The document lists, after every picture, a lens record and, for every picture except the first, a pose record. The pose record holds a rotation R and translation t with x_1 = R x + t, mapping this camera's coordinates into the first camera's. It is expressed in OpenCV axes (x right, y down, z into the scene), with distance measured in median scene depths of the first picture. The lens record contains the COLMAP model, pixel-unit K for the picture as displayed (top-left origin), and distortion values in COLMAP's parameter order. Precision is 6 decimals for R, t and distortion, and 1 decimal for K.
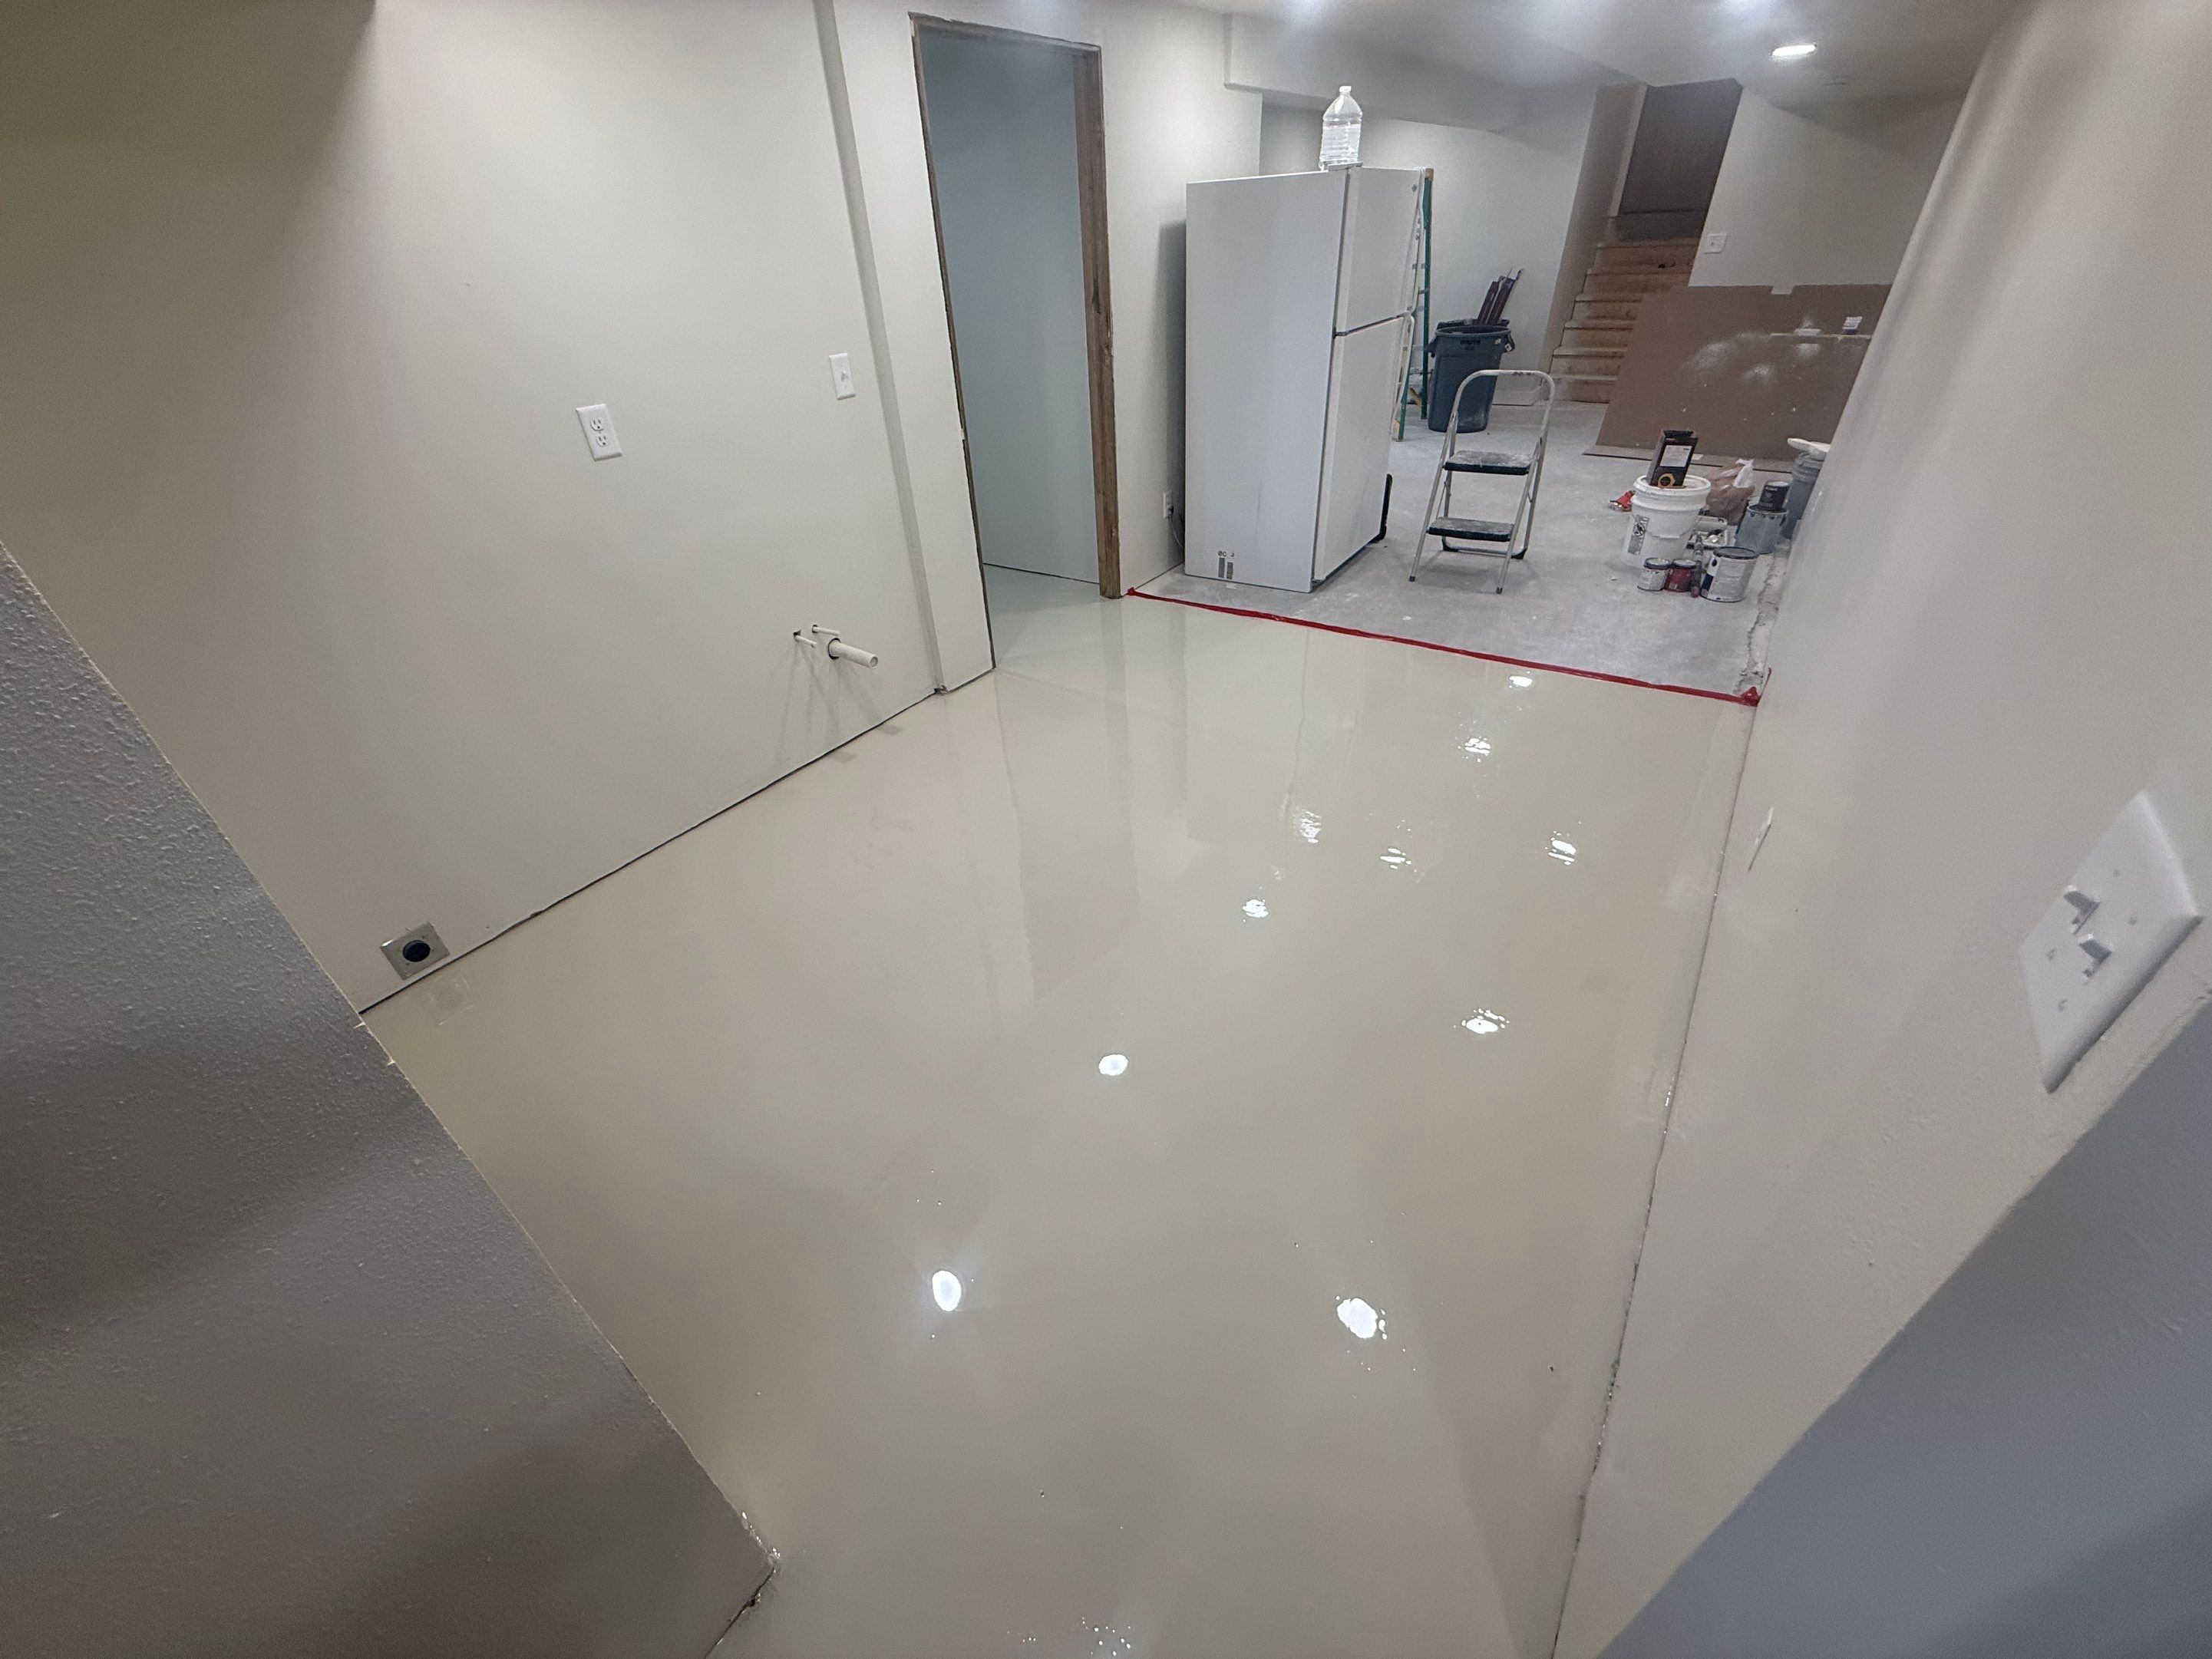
lens RADIAL K [[875.4, 0, 1104.6], [0, 875.4, 831.7], [0, 0, 1]] dist [0.000465, 0.000343]
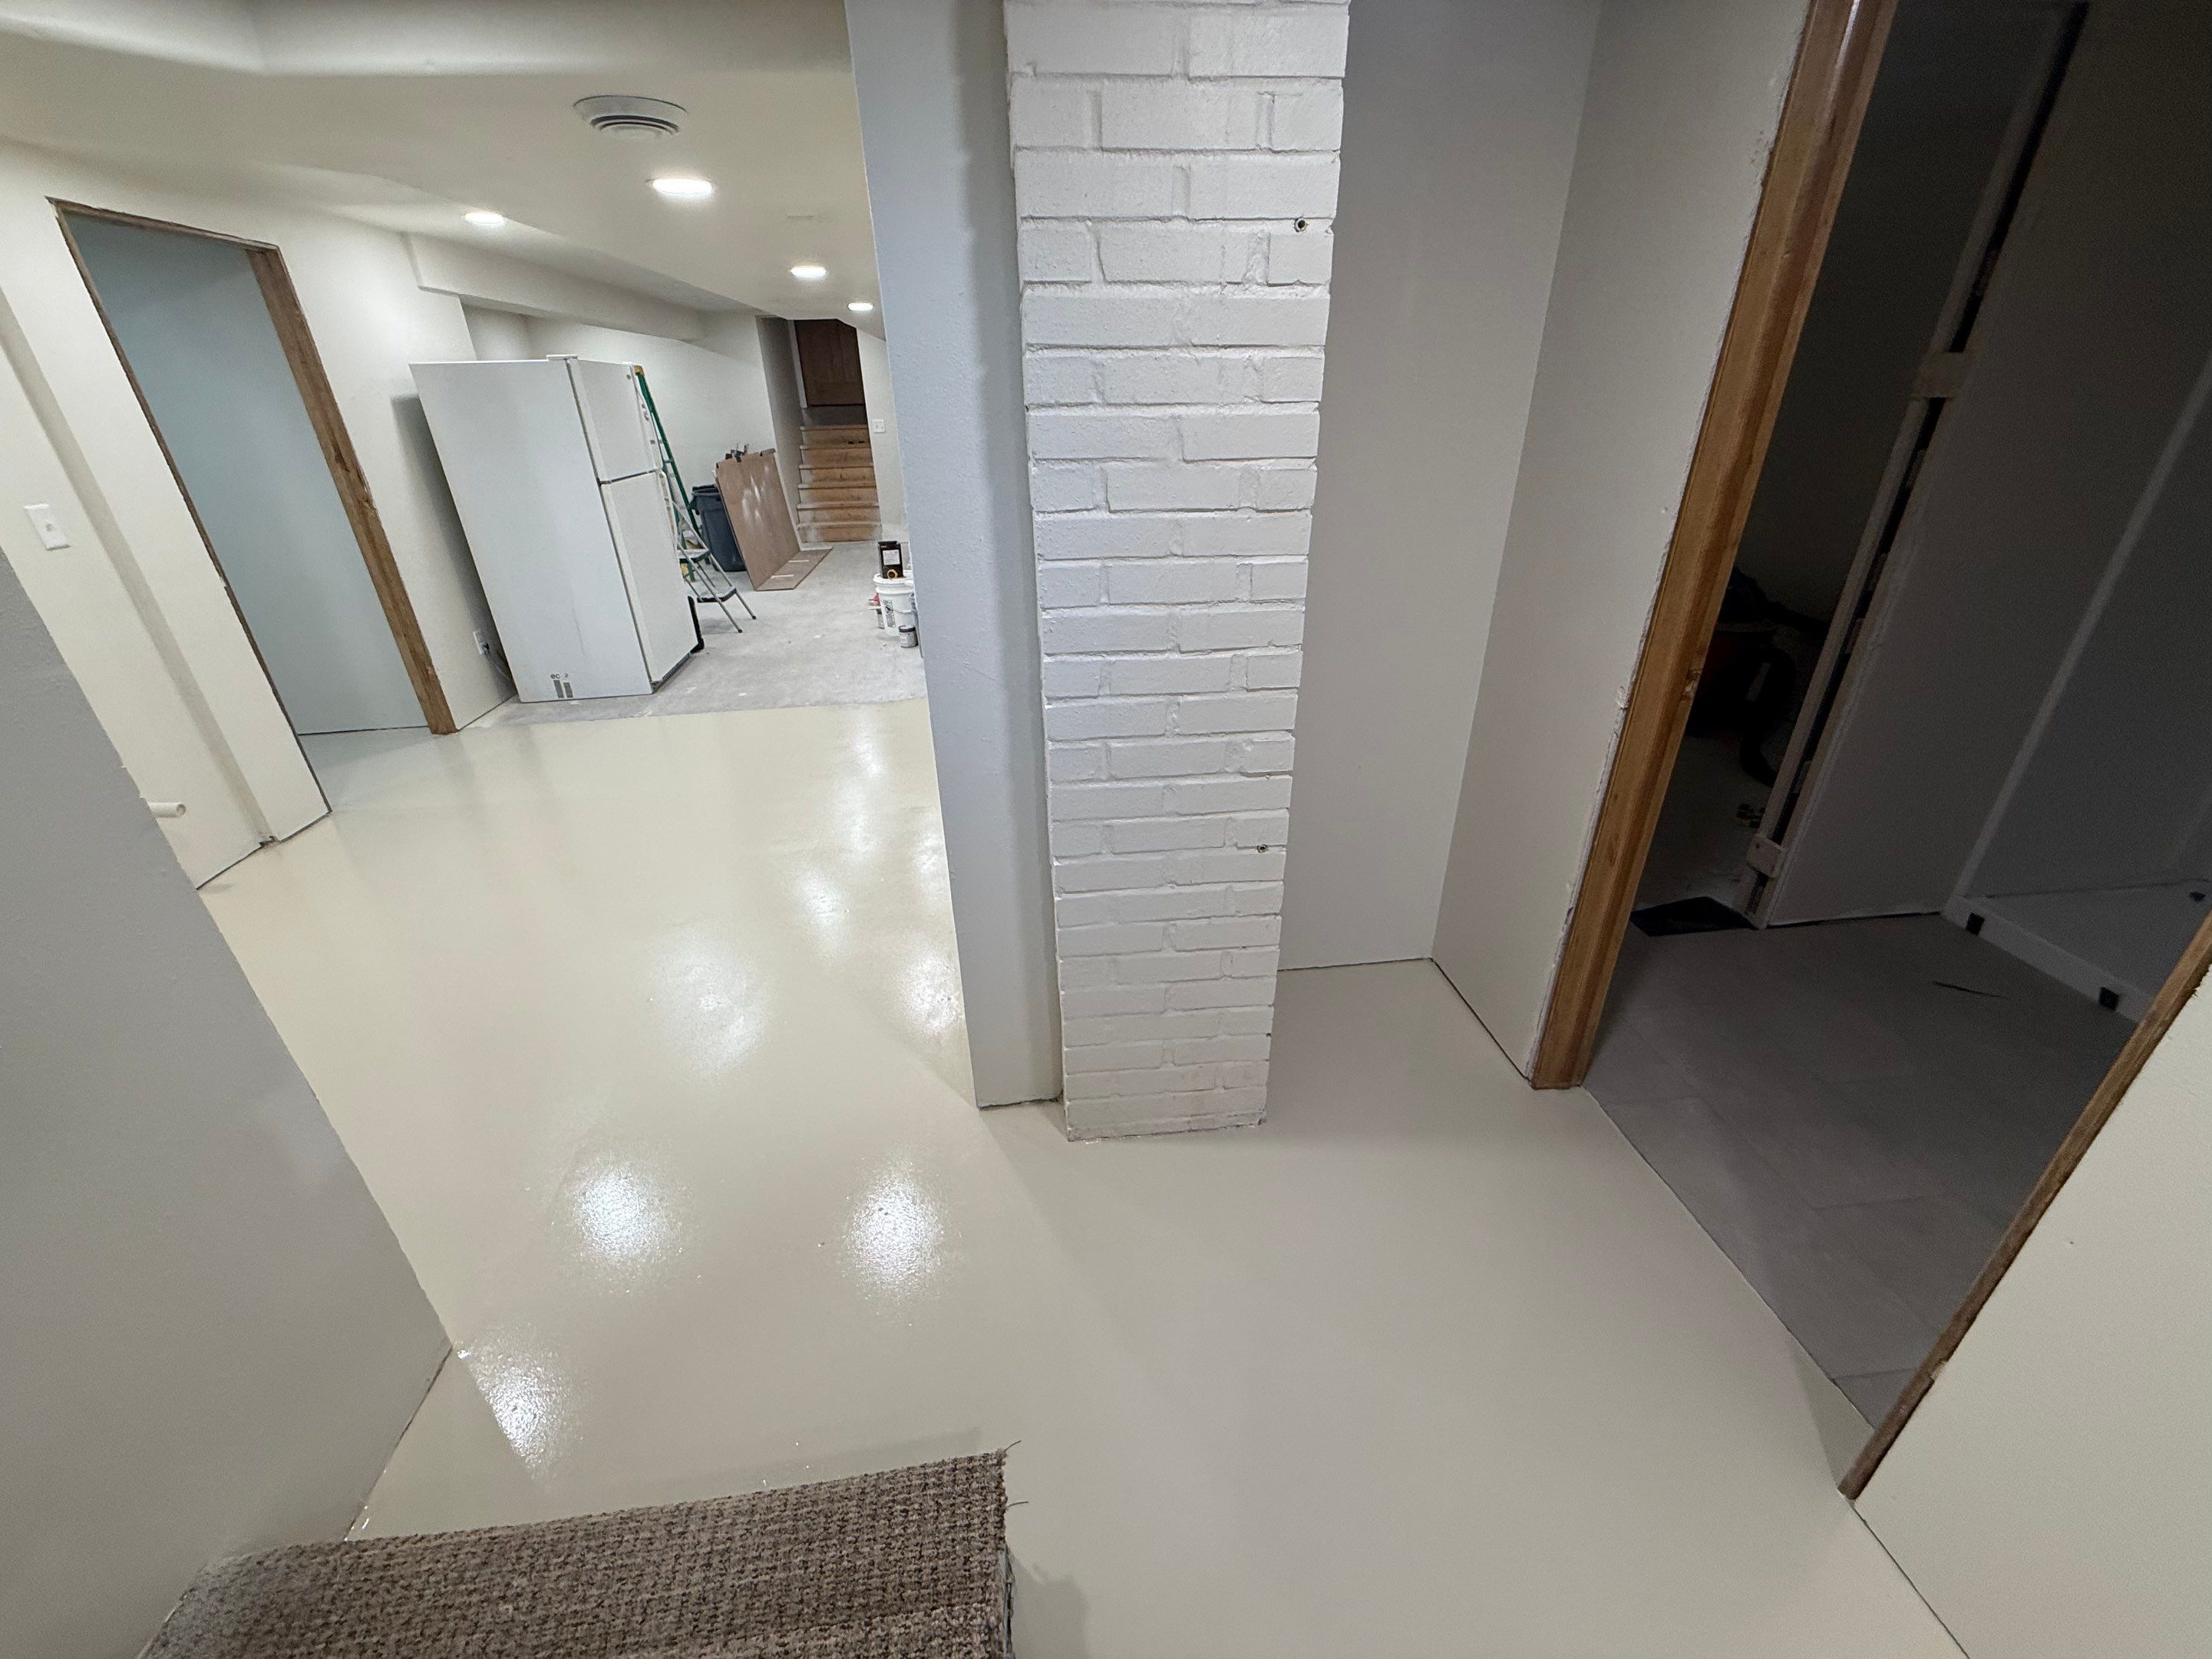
lens RADIAL K [[875.4, 0, 1098.3], [0, 875.4, 831.9], [0, 0, 1]] dist [0.000465, 0.000343]
pose [[0.750692, -0.268785, 0.603503, -0.072395], [0.364314, 0.930469, -0.038760, 0.161859], [-0.551123, 0.248961, 0.796418, -0.204422]]
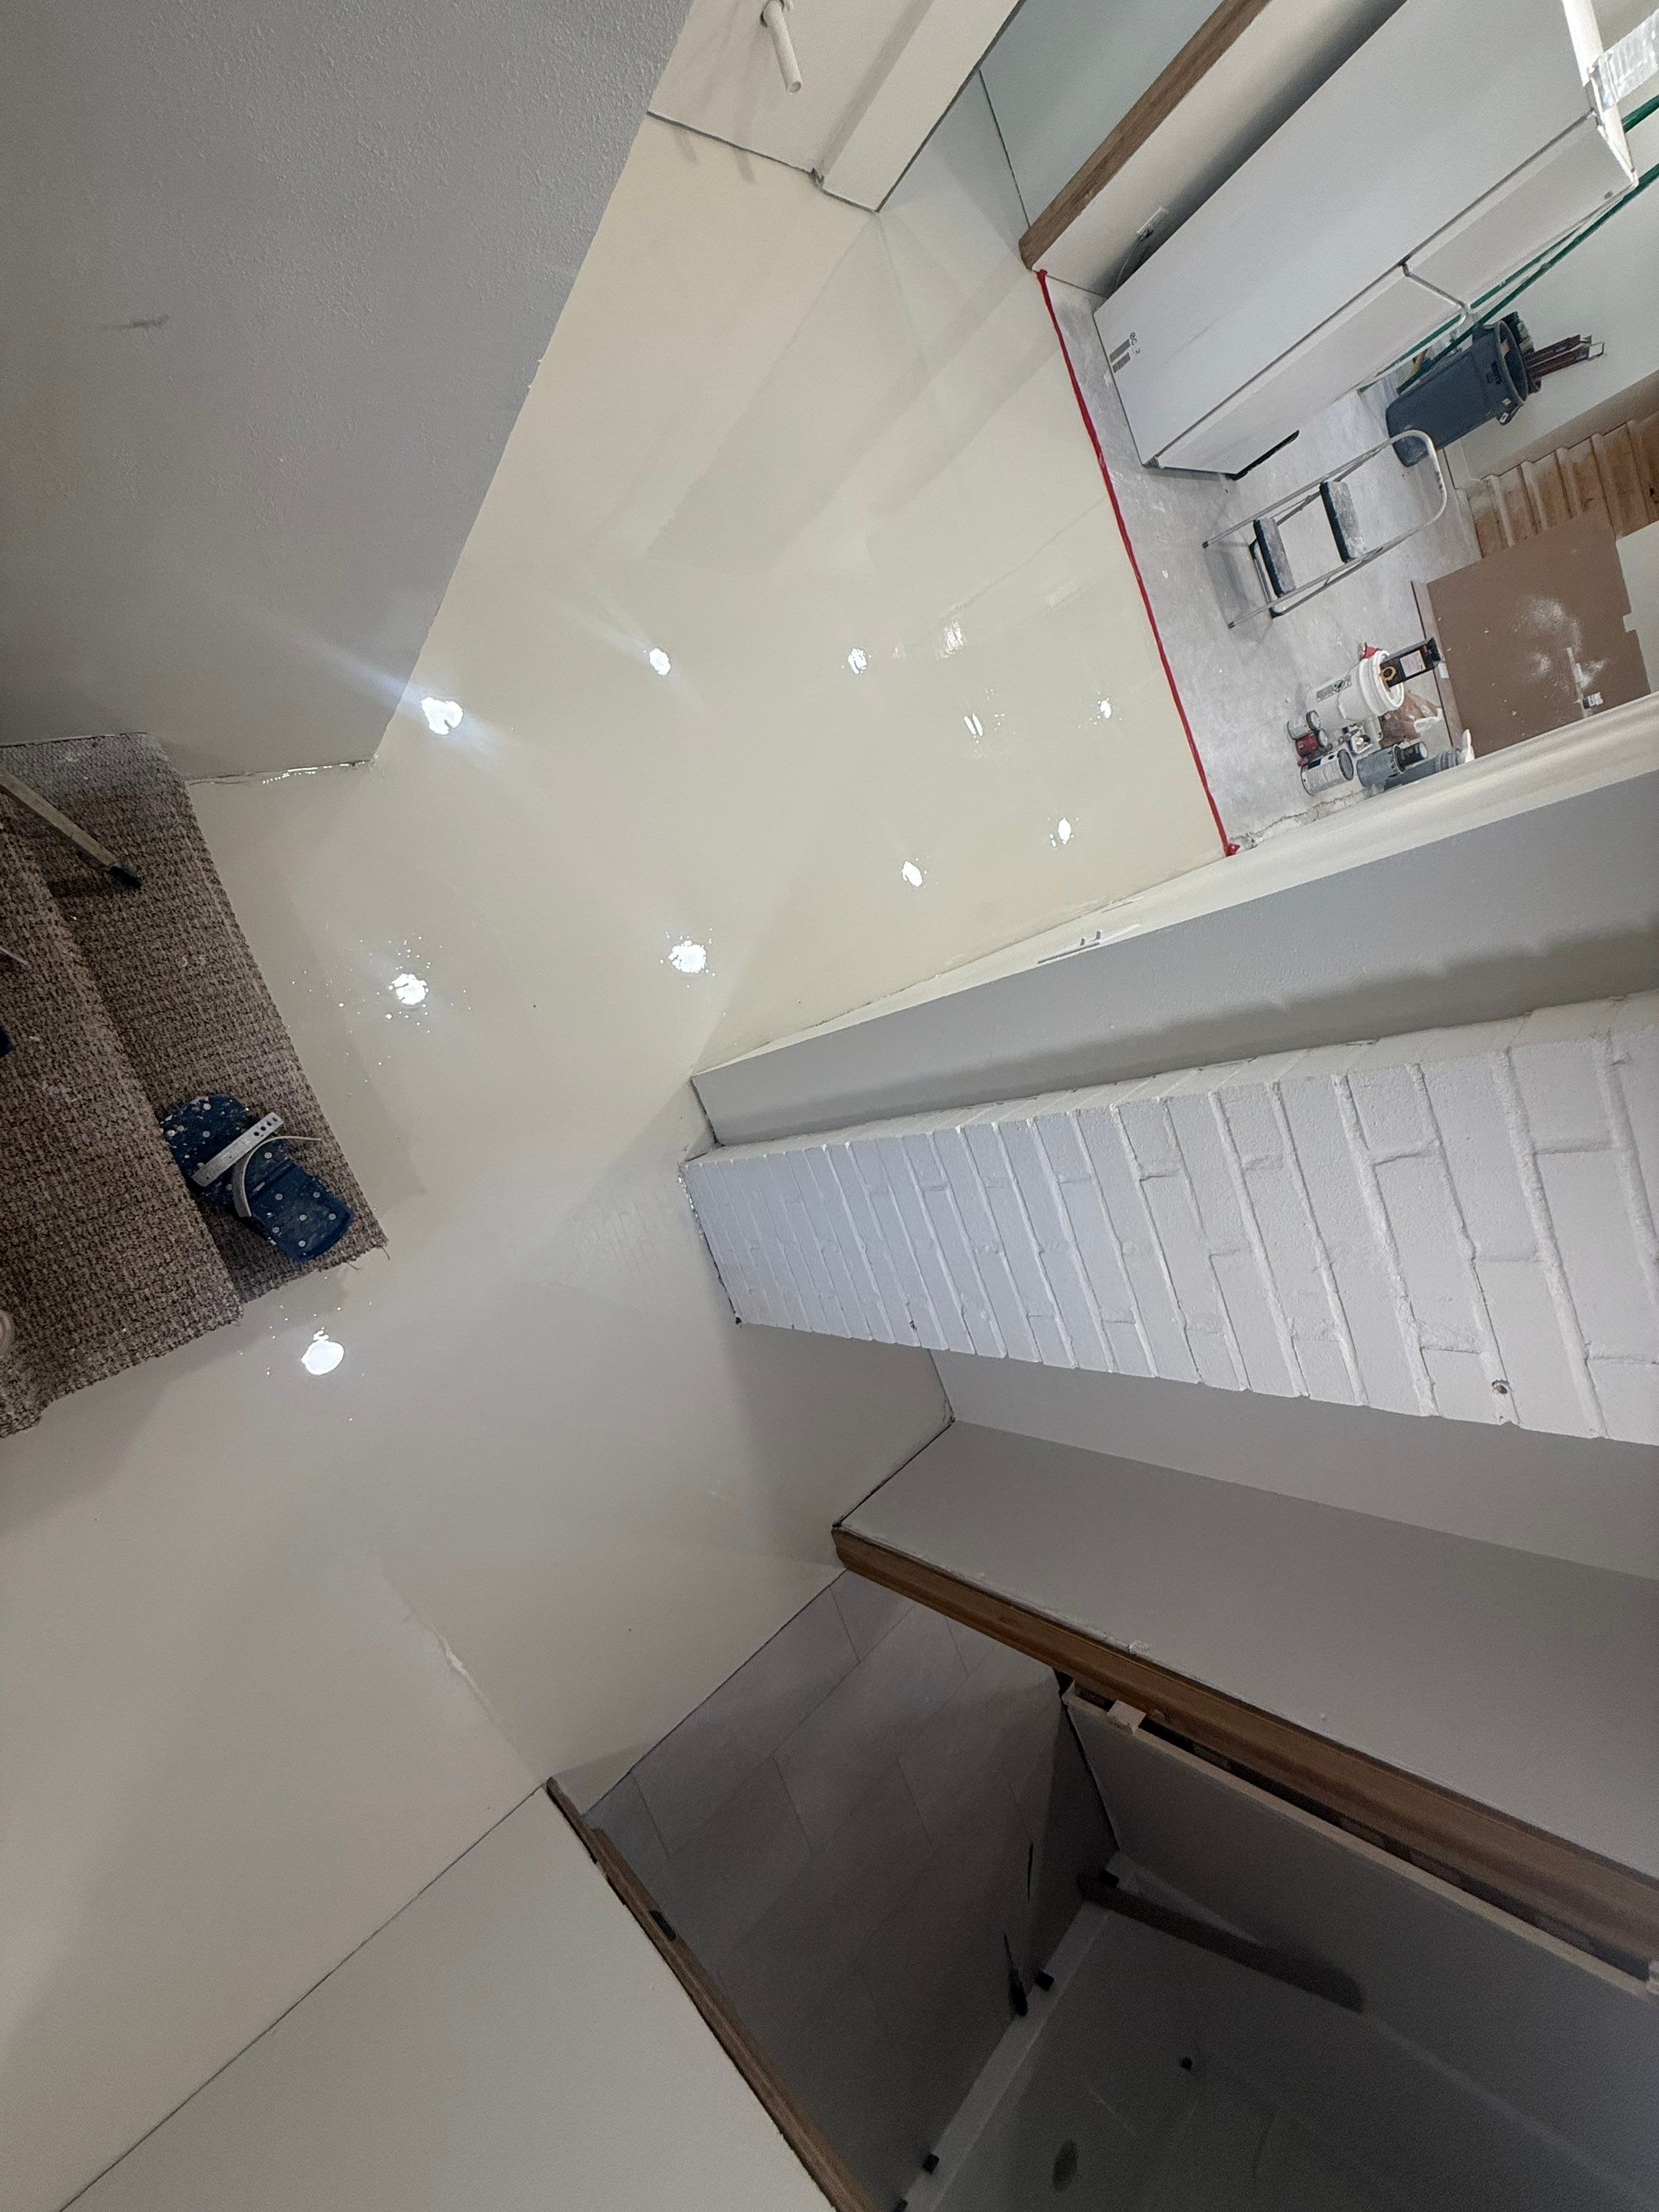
lens RADIAL K [[875.5, 0, 831.0], [0, 875.5, 1096.9], [0, 0, 1]] dist [0.000465, 0.000343]
pose [[0.671336, 0.565434, 0.479157, -0.070035], [-0.739970, 0.547866, 0.390240, -0.012980], [-0.041858, -0.616544, 0.786207, -0.189260]]
